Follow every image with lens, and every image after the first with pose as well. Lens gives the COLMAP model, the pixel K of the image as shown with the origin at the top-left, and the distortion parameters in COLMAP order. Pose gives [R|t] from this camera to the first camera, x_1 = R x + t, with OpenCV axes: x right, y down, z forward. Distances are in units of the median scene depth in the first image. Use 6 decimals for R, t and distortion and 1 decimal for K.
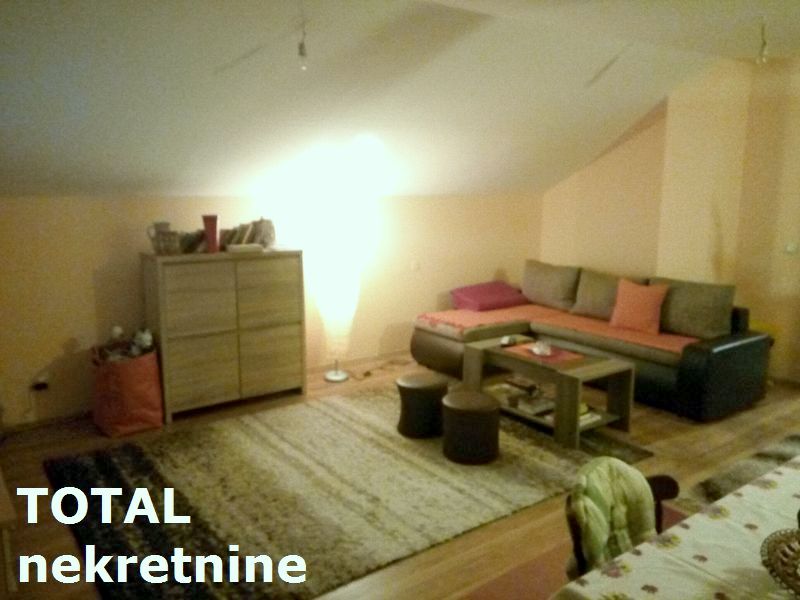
lens RADIAL K [[625.5, 0, 400.0], [0, 625.5, 300.0], [0, 0, 1]] dist [0.004630, 0.001206]
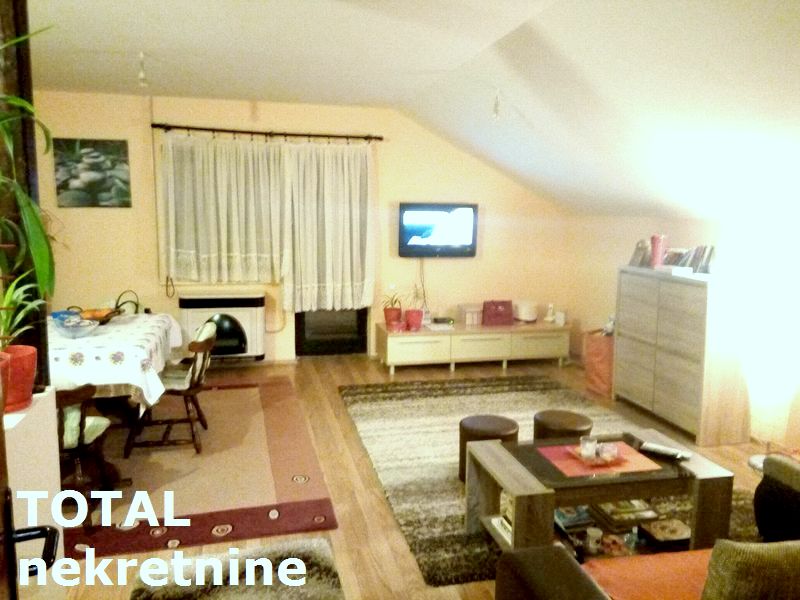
lens RADIAL K [[625.5, 0, 400.0], [0, 625.5, 300.0], [0, 0, 1]] dist [0.004630, 0.001206]
pose [[-0.412779, 0.113626, -0.903716, 0.851189], [-0.175675, 0.963627, 0.201399, -0.160491], [0.893729, 0.241893, -0.377803, 0.993163]]
